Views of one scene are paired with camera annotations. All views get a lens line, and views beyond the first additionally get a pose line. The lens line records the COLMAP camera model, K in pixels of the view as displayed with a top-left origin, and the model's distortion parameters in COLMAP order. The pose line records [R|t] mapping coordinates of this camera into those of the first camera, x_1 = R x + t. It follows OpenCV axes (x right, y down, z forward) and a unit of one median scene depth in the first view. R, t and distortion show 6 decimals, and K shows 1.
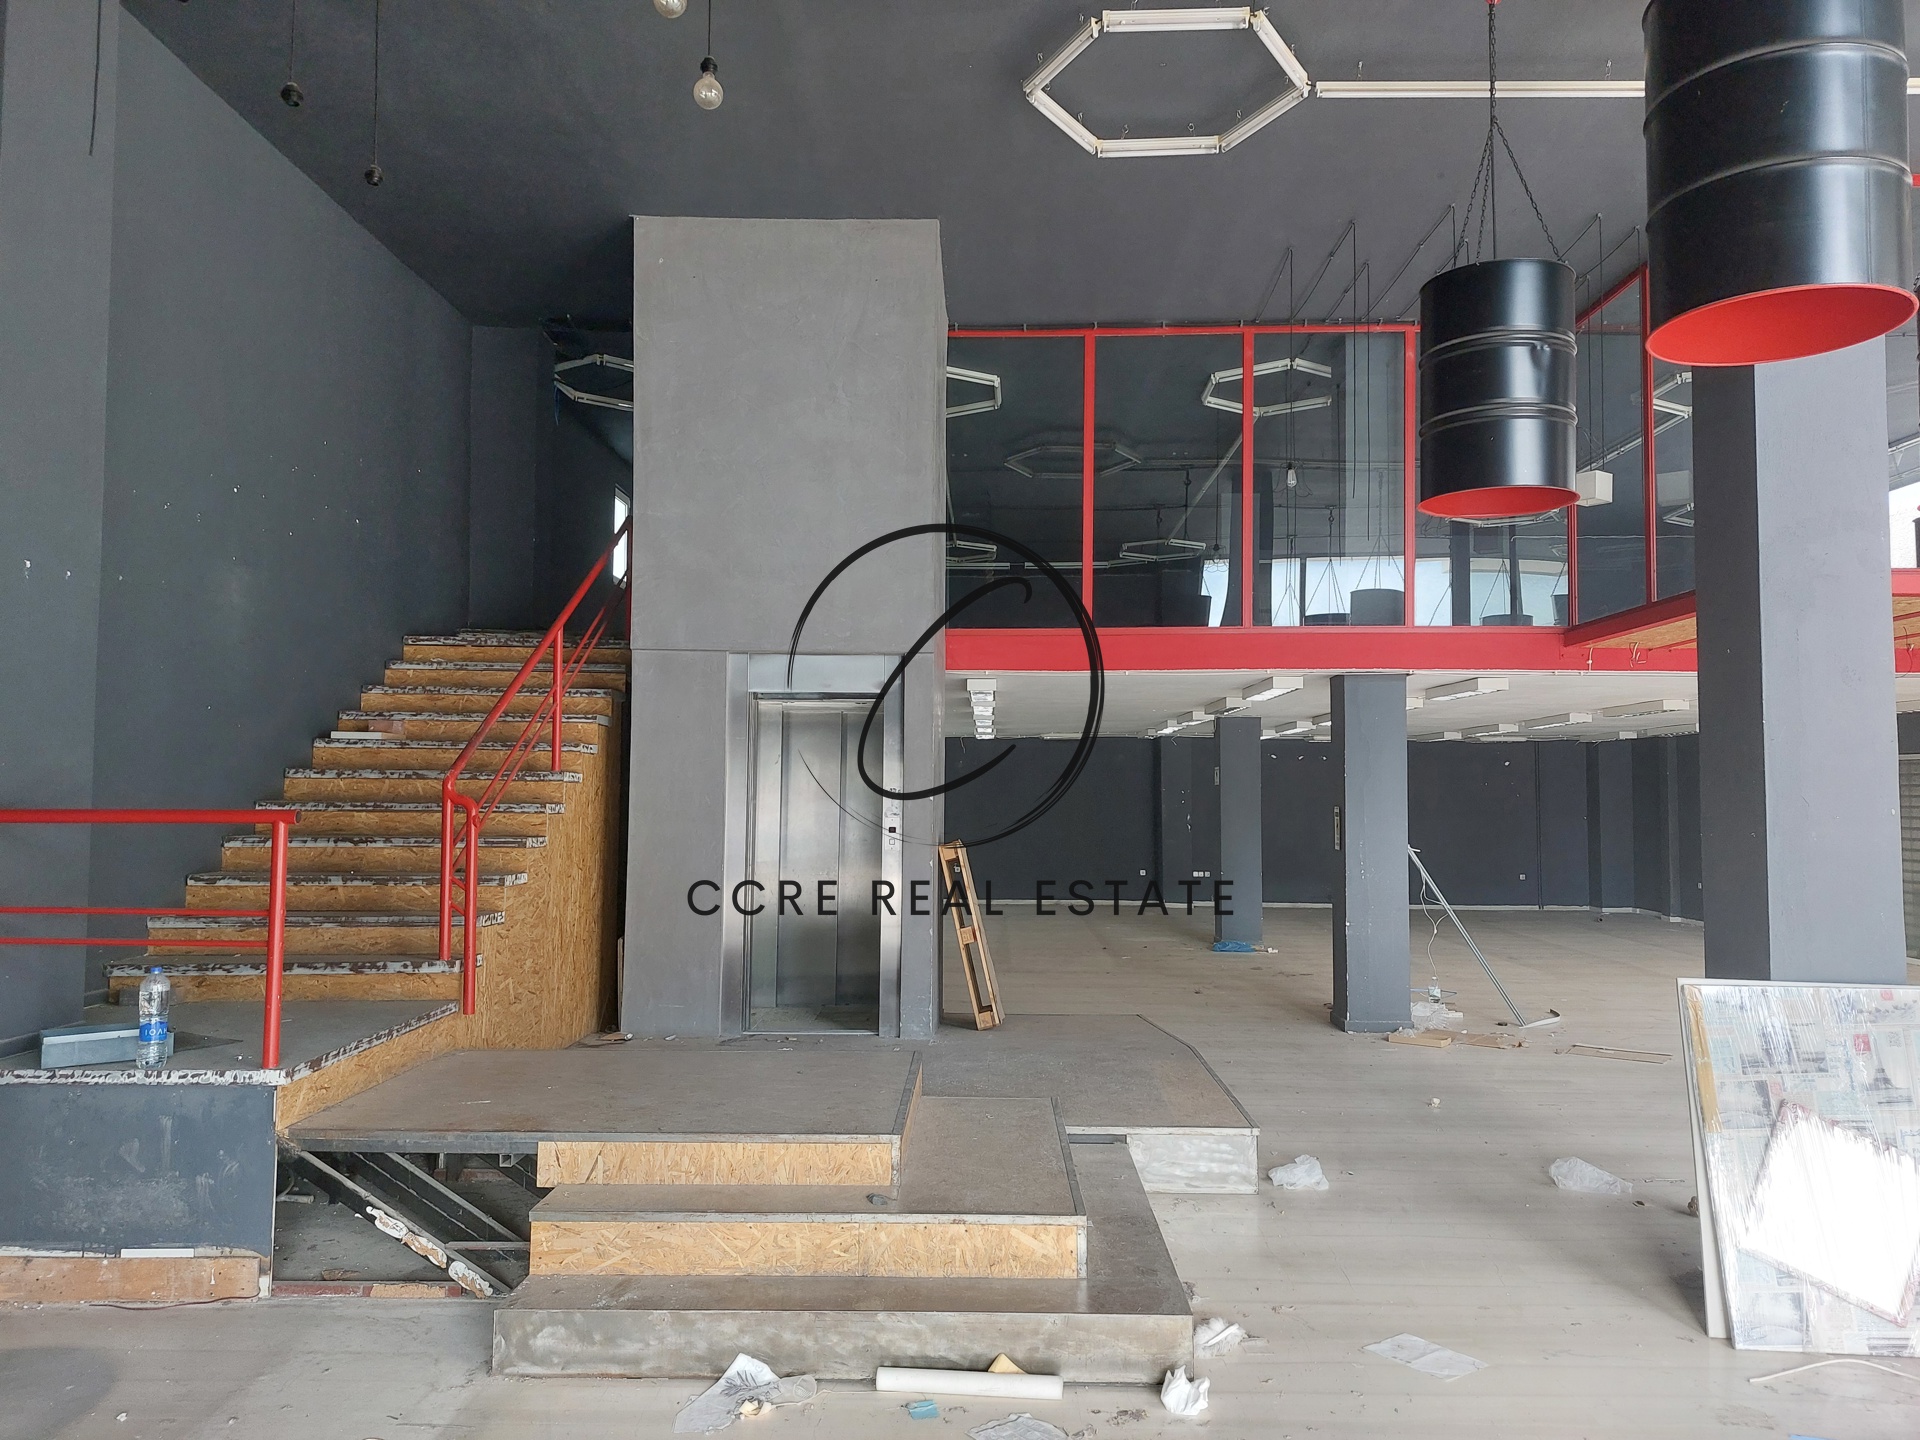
lens RADIAL K [[1393.5, 0, 960.4], [0, 1393.5, 718.5], [0, 0, 1]] dist [0.030641, -0.012198]
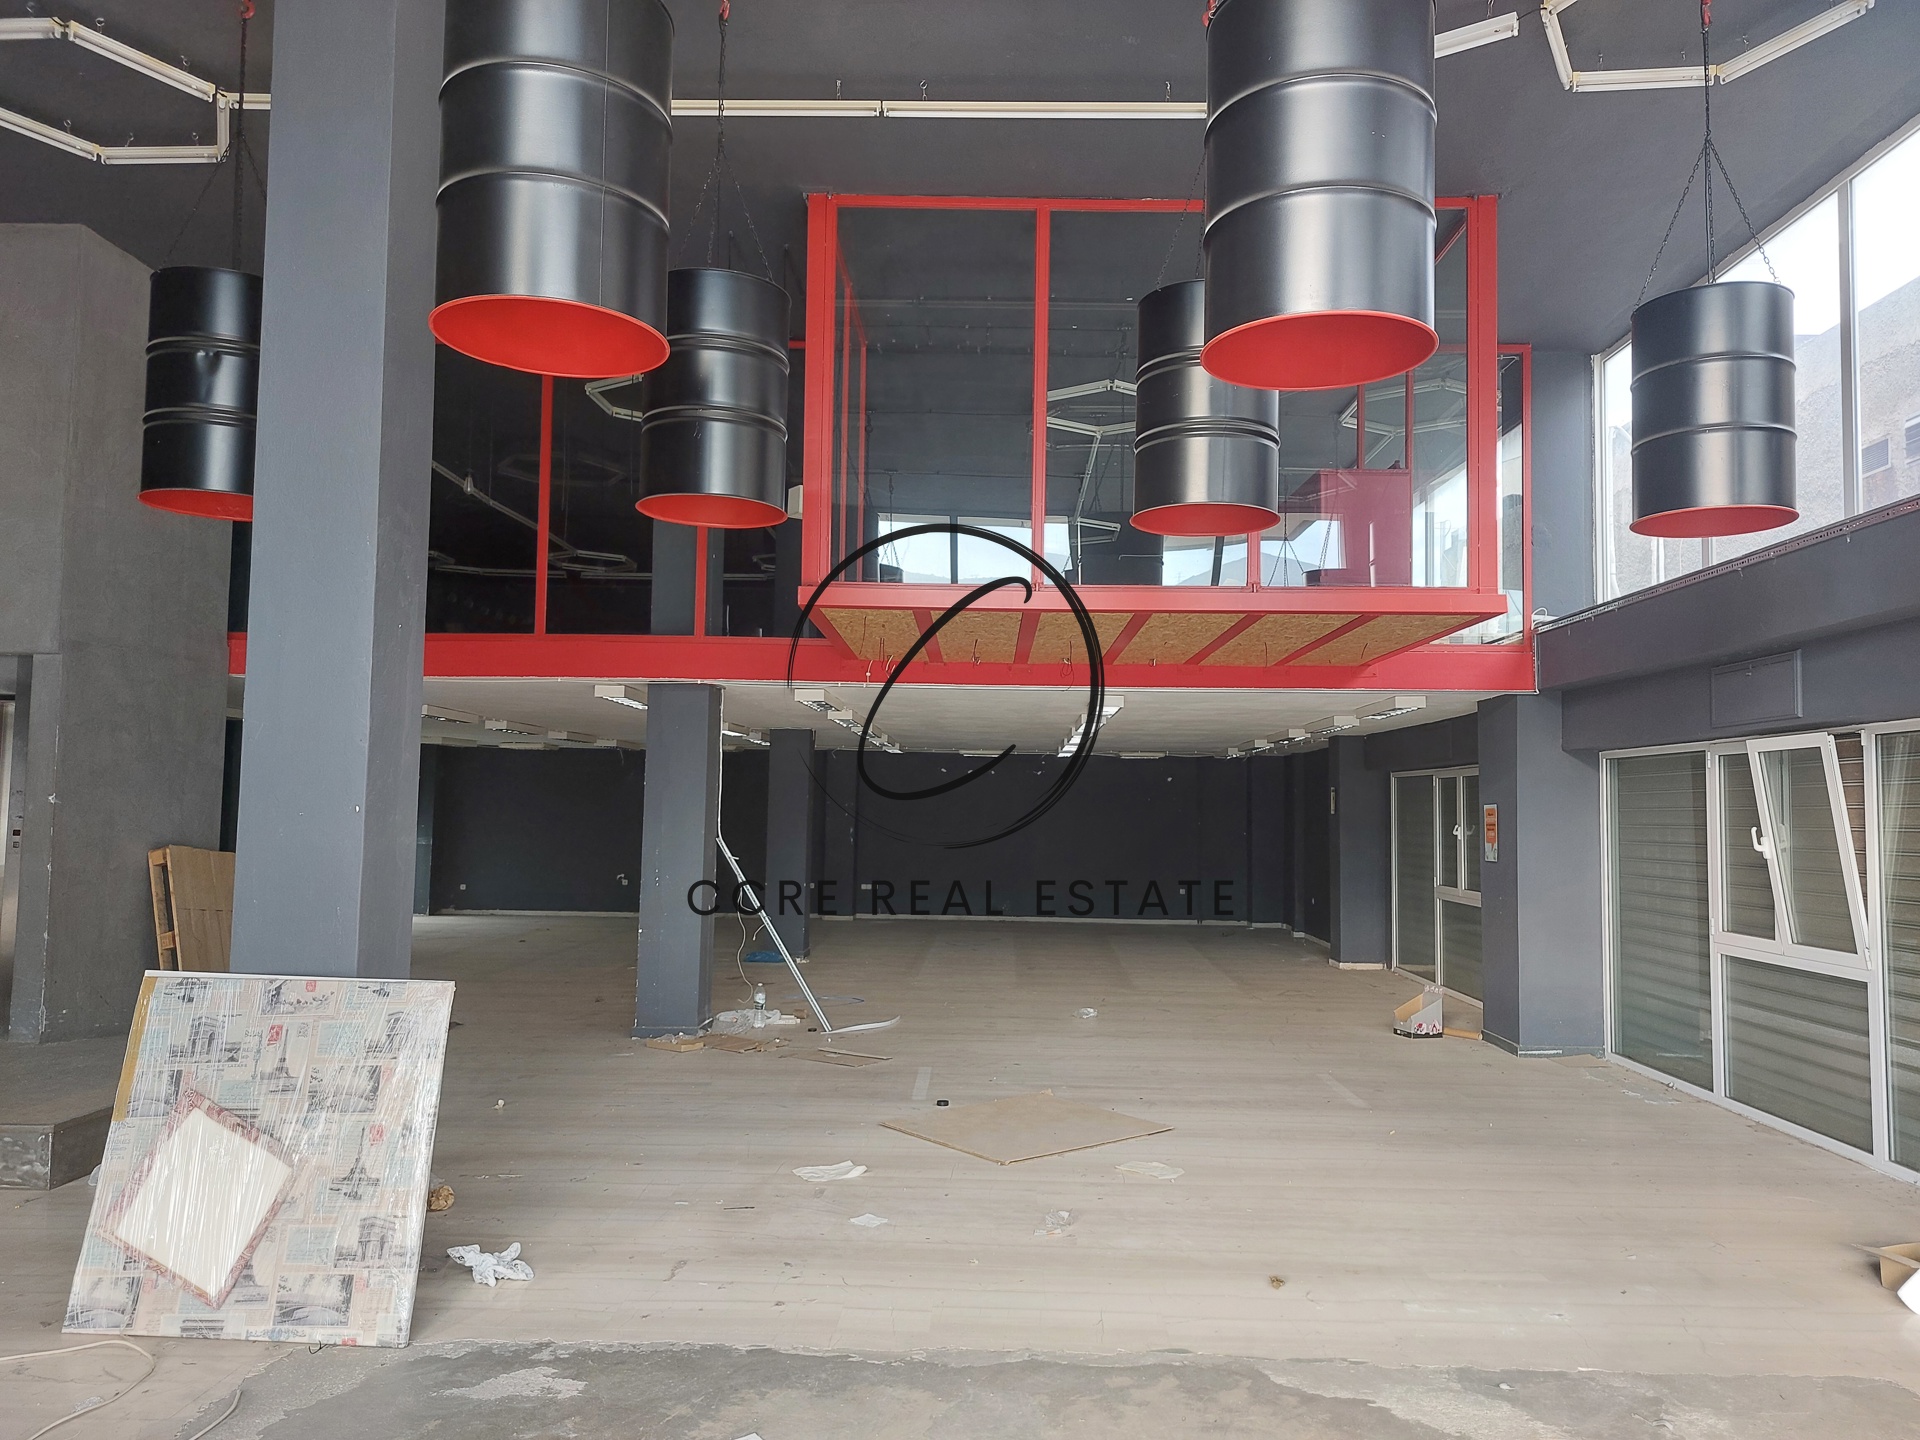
lens RADIAL K [[1393.5, 0, 958.0], [0, 1393.5, 725.2], [0, 0, 1]] dist [0.030641, -0.012198]
pose [[0.999933, 0.008917, -0.007416, 0.728917], [-0.008969, 0.999935, -0.006976, 0.005849], [0.007354, 0.007042, 0.999948, -0.011905]]
